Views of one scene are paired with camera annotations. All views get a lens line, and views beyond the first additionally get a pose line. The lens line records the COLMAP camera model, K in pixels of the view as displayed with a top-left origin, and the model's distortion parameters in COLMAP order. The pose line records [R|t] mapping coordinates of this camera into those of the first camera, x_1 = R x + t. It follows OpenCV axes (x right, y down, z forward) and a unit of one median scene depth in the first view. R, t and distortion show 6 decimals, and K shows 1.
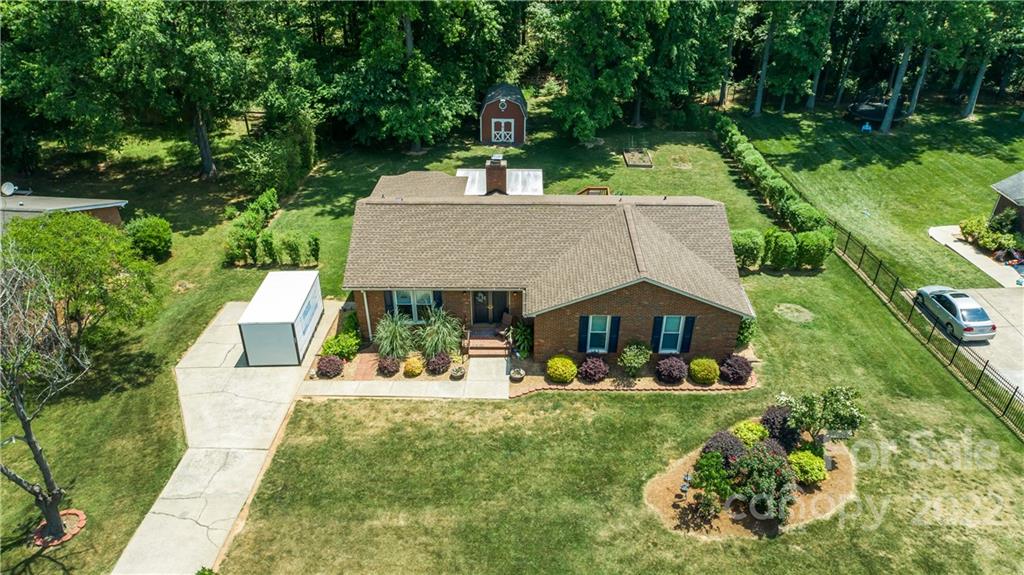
lens RADIAL K [[729.9, 0, 510.4], [0, 729.9, 296.4], [0, 0, 1]] dist [0.009543, 0.004526]
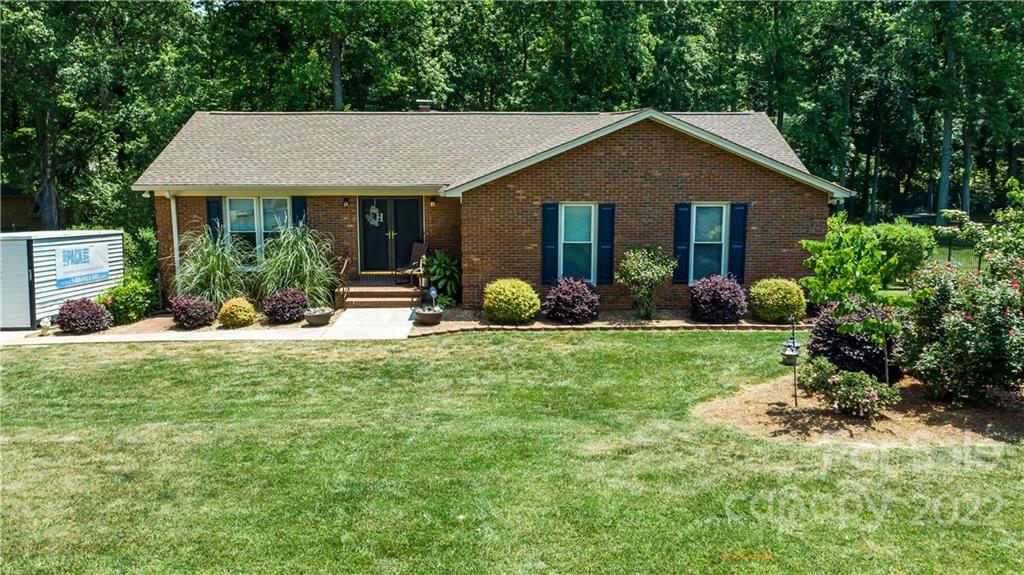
lens RADIAL K [[780.1, 0, 511.3], [0, 780.1, 289.5], [0, 0, 1]] dist [0.004127, -0.001025]
pose [[0.999895, -0.006606, 0.012900, 0.070220], [0.011482, 0.904213, -0.426927, 0.376138], [-0.008844, 0.427031, 0.904194, 0.538431]]
